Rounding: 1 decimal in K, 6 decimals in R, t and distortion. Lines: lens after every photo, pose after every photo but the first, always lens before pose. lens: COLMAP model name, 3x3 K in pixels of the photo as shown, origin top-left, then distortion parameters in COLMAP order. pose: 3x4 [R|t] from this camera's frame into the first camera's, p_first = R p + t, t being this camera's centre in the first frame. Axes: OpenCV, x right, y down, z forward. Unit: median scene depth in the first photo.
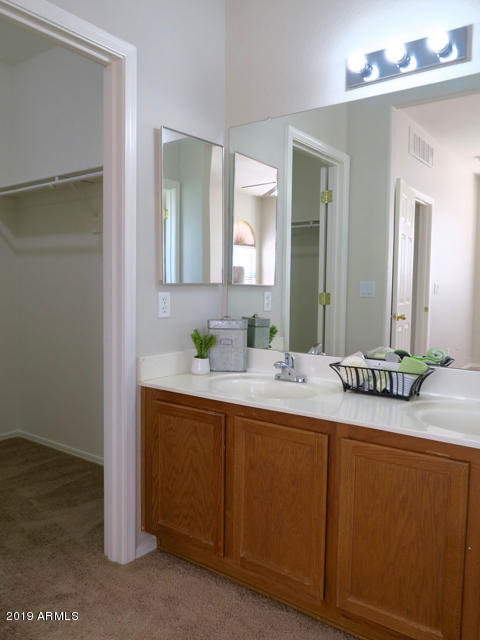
lens RADIAL K [[506.9, 0, 238.7], [0, 506.9, 318.3], [0, 0, 1]] dist [-0.021093, 0.008993]
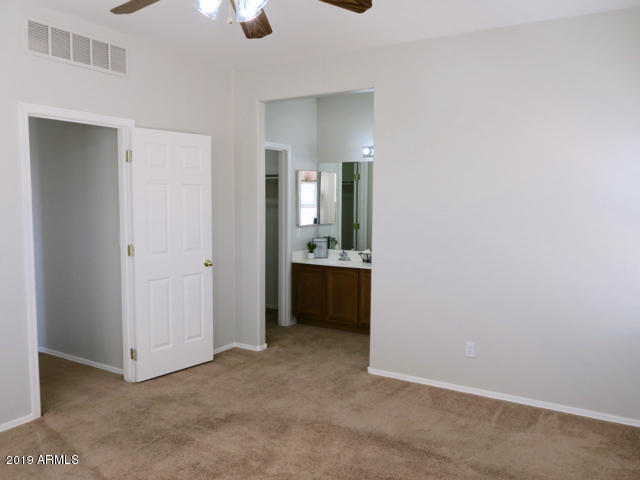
lens RADIAL K [[506.9, 0, 320.5], [0, 506.9, 239.9], [0, 0, 1]] dist [-0.021093, 0.008993]
pose [[0.995538, -0.017102, 0.092799, -0.263620], [0.014637, 0.999523, 0.027189, -0.059943], [-0.093220, -0.025709, 0.995314, -1.616508]]
